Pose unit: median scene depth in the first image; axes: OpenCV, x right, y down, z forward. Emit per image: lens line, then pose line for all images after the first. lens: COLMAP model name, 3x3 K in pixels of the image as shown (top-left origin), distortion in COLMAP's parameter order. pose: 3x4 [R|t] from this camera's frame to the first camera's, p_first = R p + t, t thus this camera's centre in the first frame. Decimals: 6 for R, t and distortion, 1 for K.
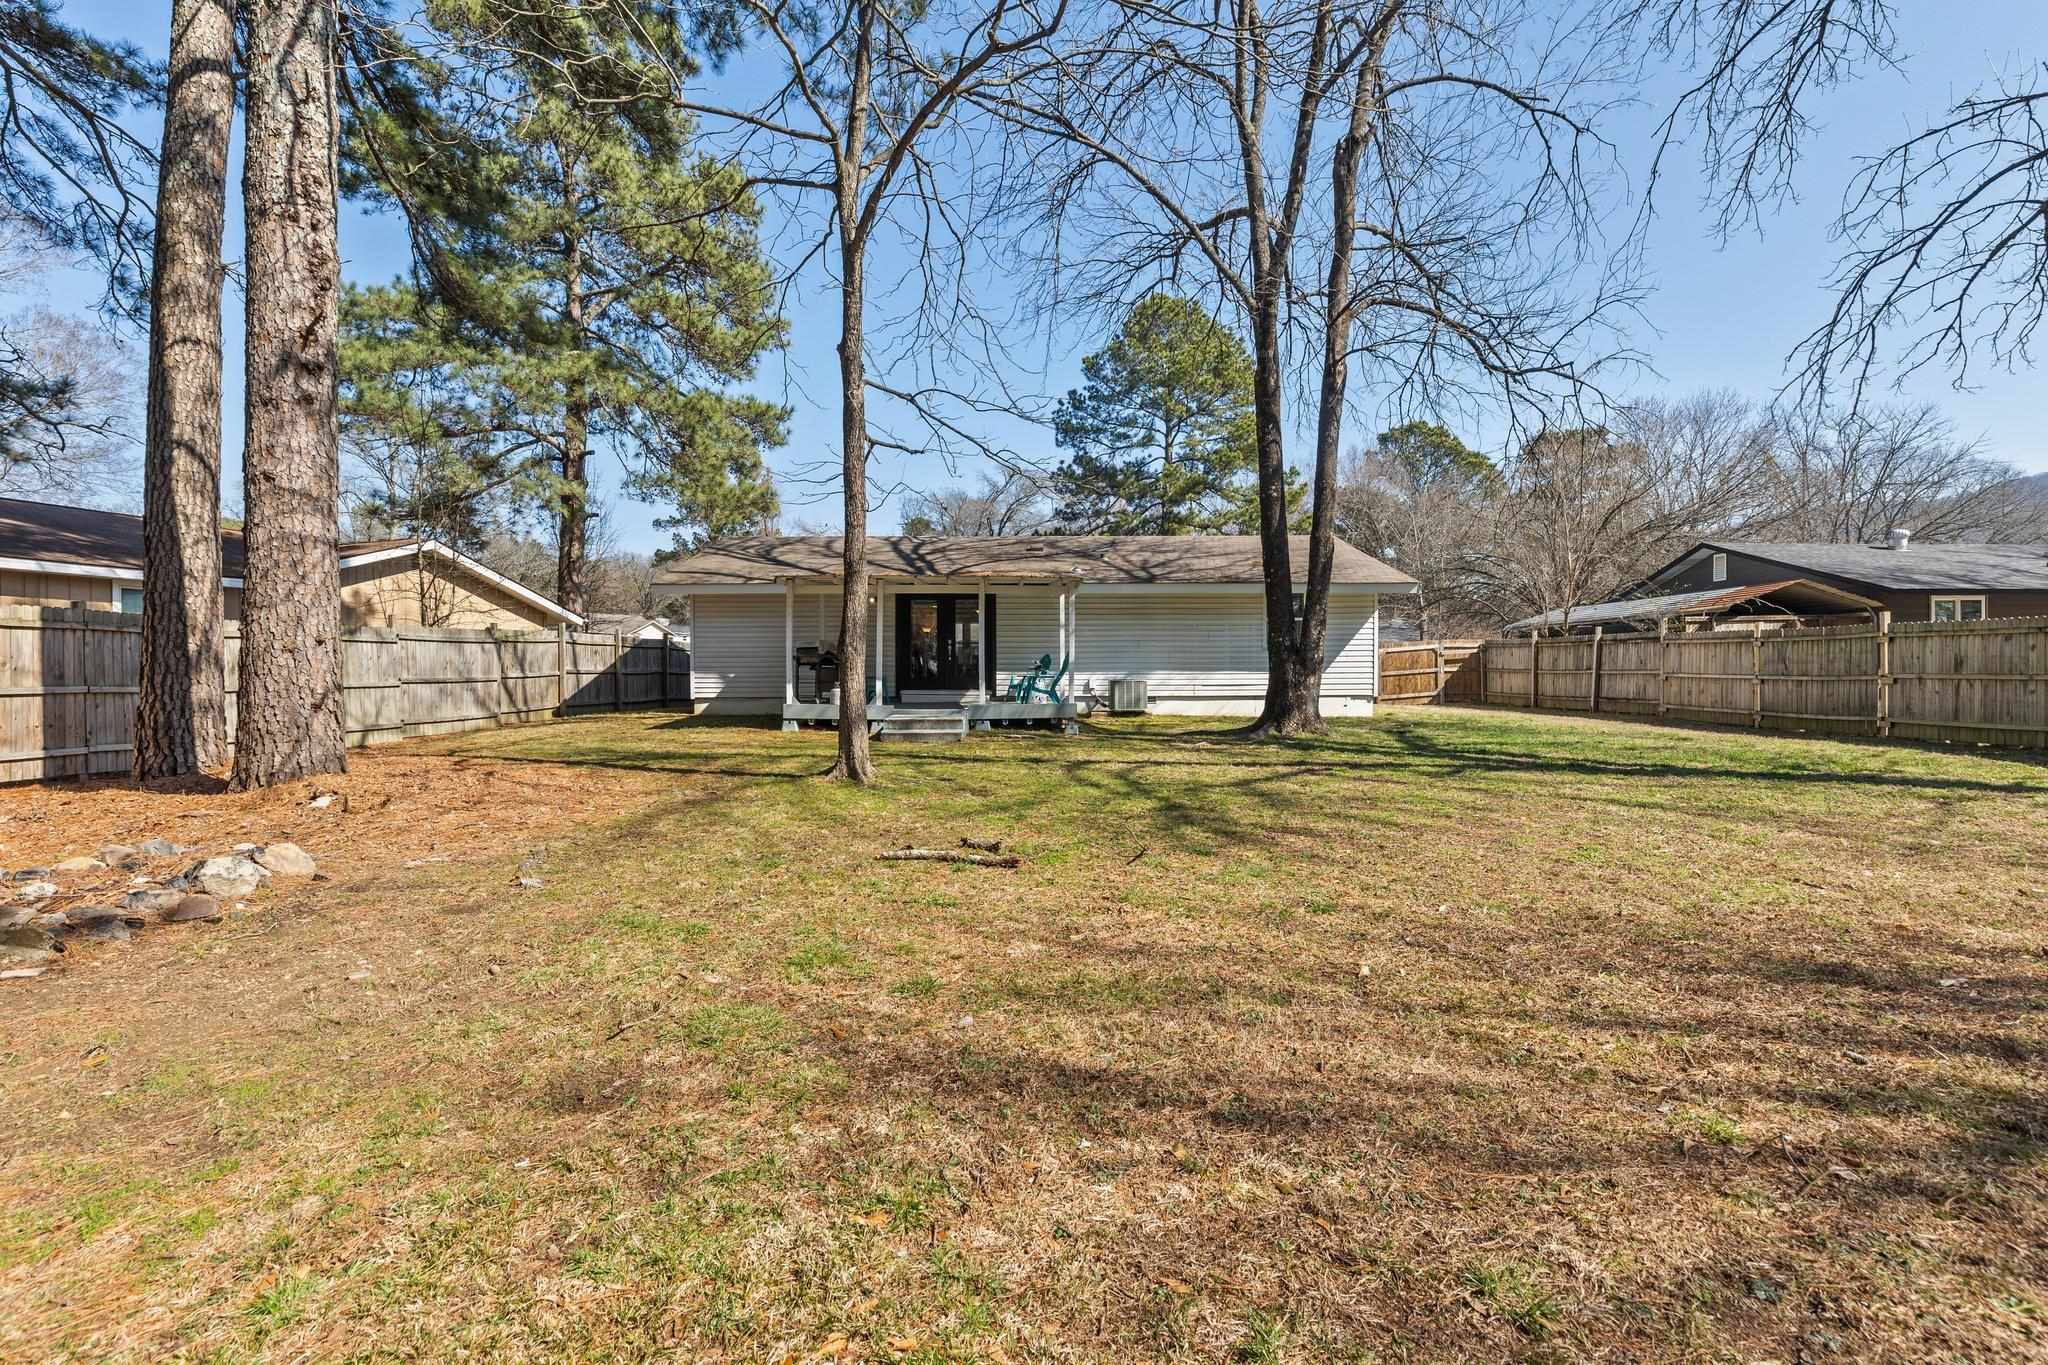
lens RADIAL K [[965.6, 0, 1024.0], [0, 965.6, 682.5], [0, 0, 1]] dist [0.000752, 0.000238]
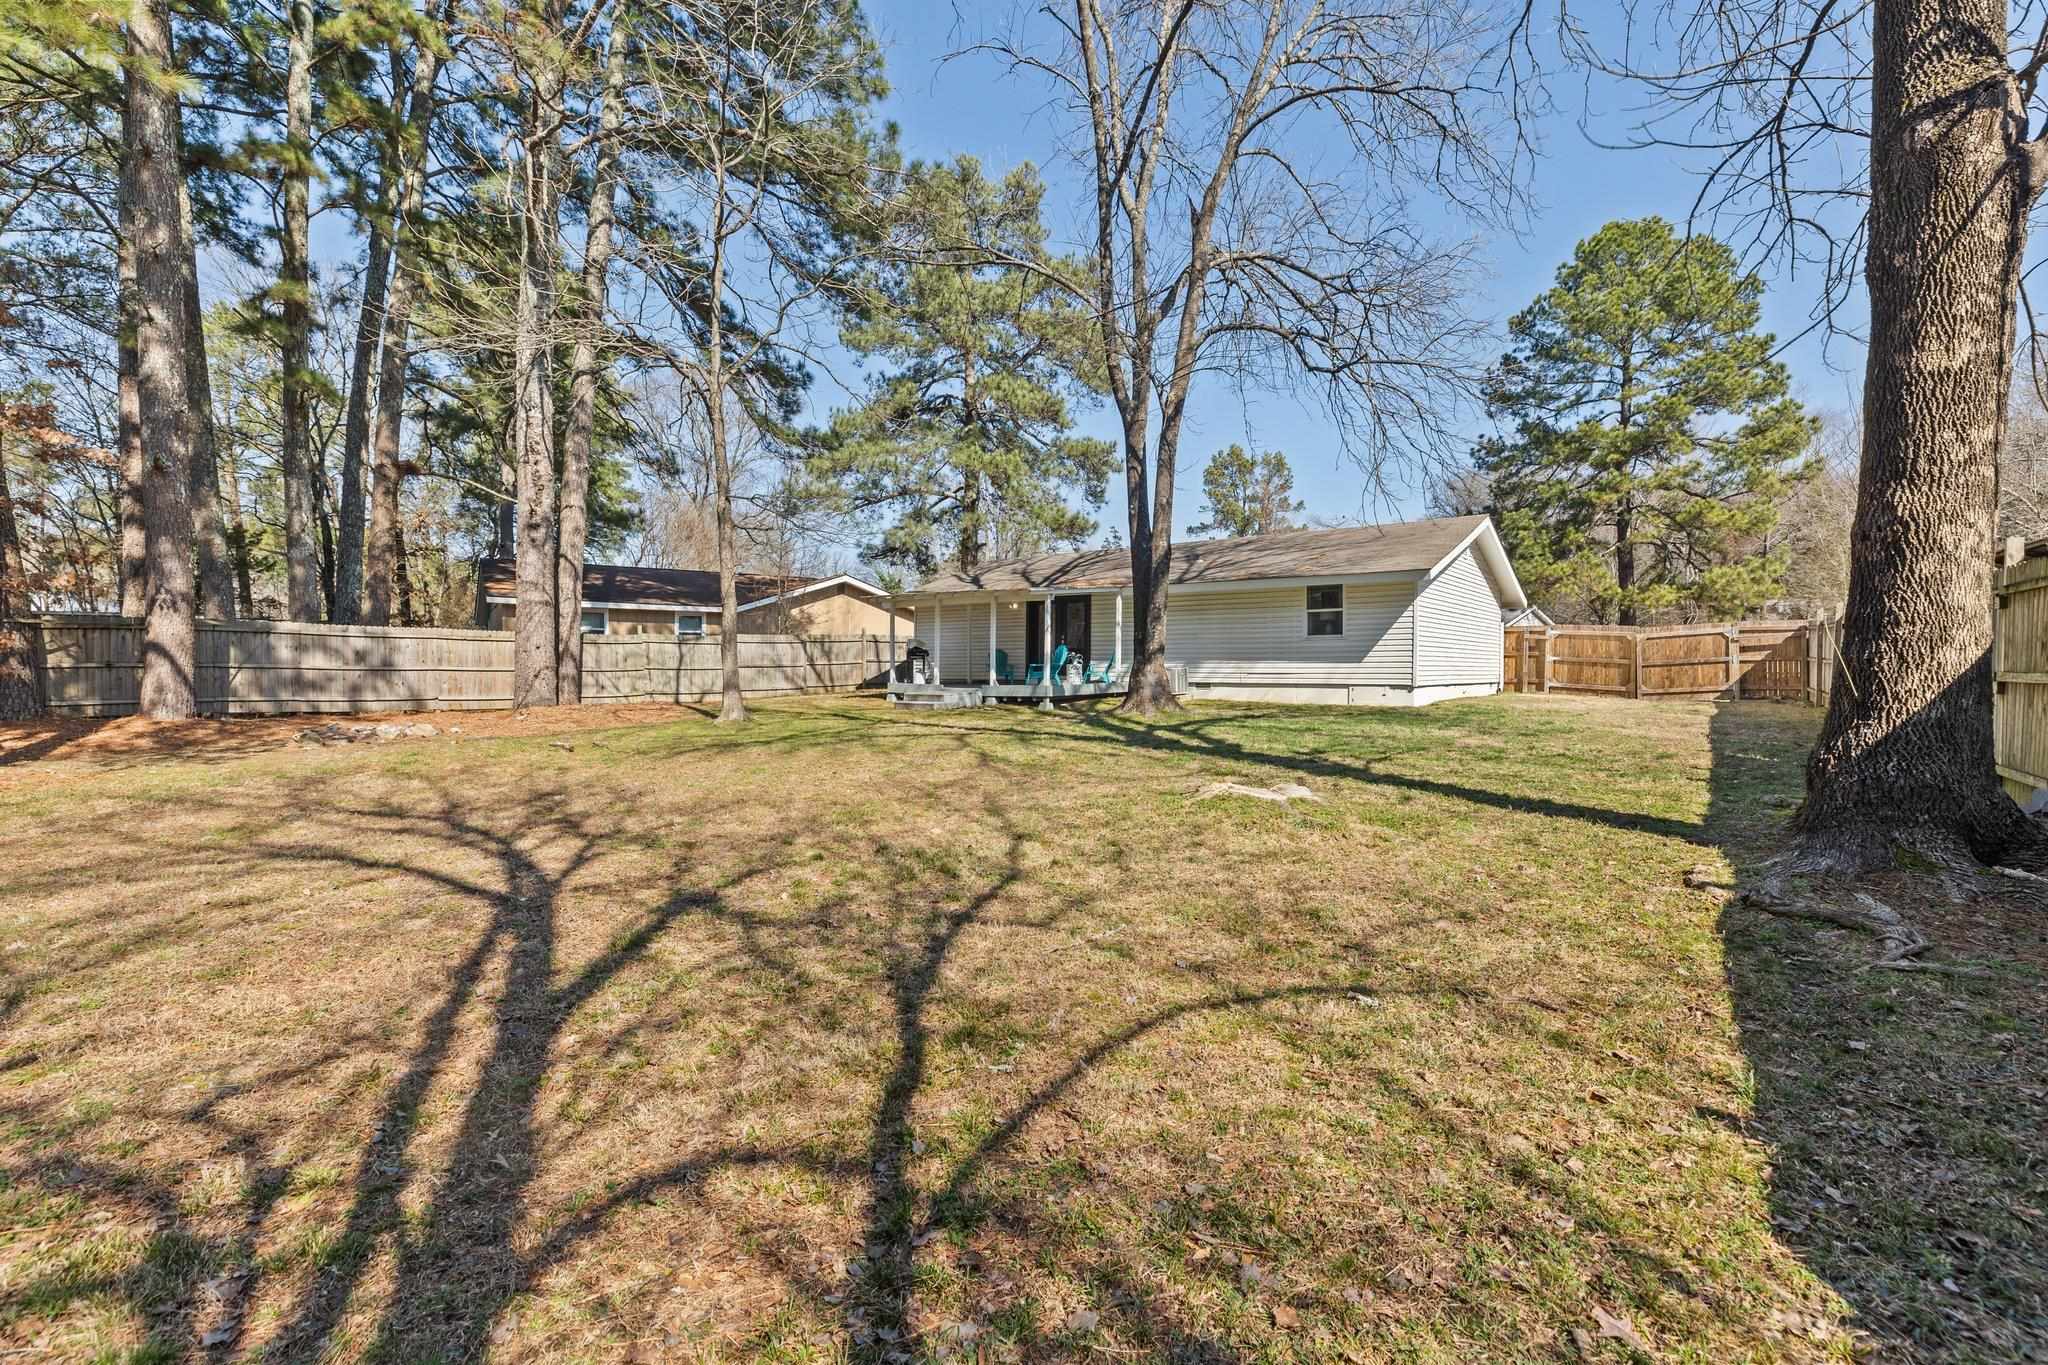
lens RADIAL K [[965.6, 0, 1024.0], [0, 965.6, 682.5], [0, 0, 1]] dist [0.000752, 0.000238]
pose [[0.769839, 0.014880, -0.638065, 0.671320], [-0.007532, 0.999870, 0.014229, -0.000314], [0.638194, -0.006148, 0.769851, -0.005741]]
